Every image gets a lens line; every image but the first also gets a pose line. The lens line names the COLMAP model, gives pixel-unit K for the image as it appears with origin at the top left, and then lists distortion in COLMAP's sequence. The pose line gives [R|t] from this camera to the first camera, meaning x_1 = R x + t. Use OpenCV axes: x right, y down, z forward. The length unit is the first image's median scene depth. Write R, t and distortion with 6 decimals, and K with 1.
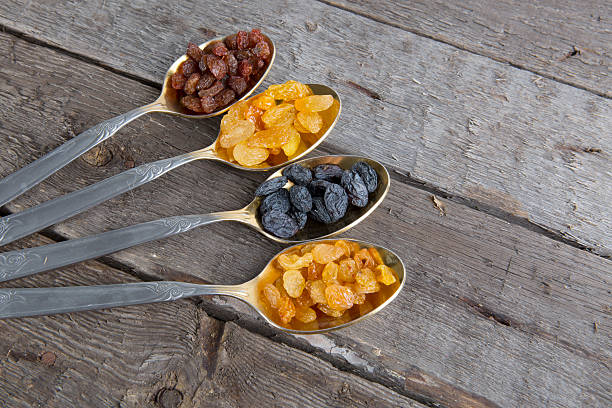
lens RADIAL K [[926.7, 0, 293.3], [0, 926.7, 202.3], [0, 0, 1]] dist [0.113442, 0.162728]
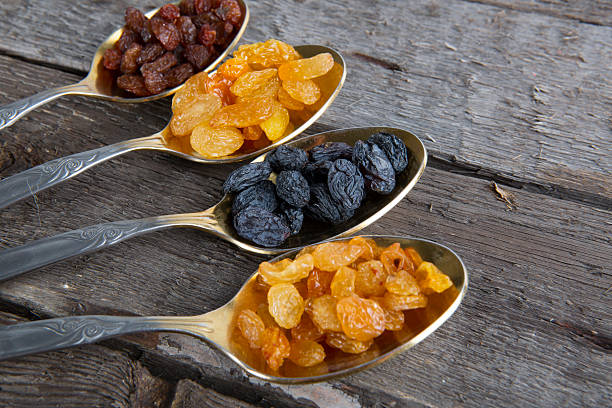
lens RADIAL K [[926.7, 0, 293.3], [0, 926.7, 202.3], [0, 0, 1]] dist [0.113442, 0.162728]
pose [[0.997677, -0.065688, -0.018054, 0.019581], [0.061199, 0.980635, -0.186038, 0.123756], [0.029925, 0.184501, 0.982377, 0.353915]]
